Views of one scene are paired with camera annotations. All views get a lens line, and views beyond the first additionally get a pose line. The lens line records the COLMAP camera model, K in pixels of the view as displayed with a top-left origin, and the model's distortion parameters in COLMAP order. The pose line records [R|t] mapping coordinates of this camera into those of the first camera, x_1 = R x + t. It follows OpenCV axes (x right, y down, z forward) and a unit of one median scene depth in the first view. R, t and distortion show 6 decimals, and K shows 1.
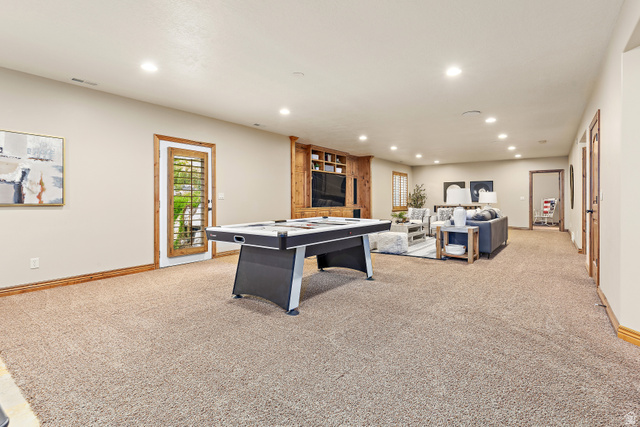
lens RADIAL K [[307.7, 0, 323.8], [0, 307.7, 198.7], [0, 0, 1]] dist [0.017378, -0.002002]
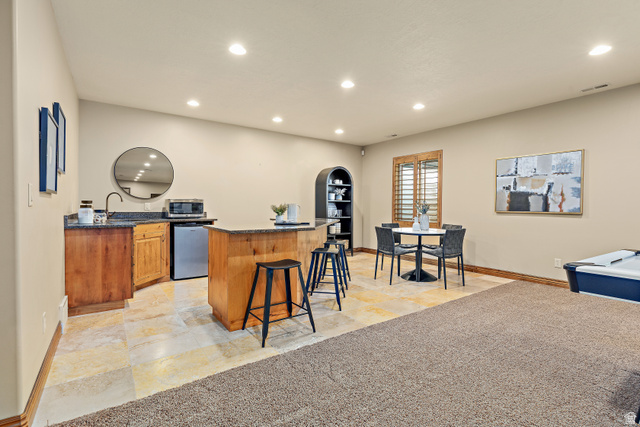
lens RADIAL K [[303.6, 0, 323.0], [0, 303.6, 210.5], [0, 0, 1]] dist [-0.002777, 0.001035]
pose [[-0.305411, 0.006890, -0.952196, 0.415819], [-0.007835, 0.999922, 0.009749, 0.005553], [0.952188, 0.010438, -0.305334, 0.514188]]
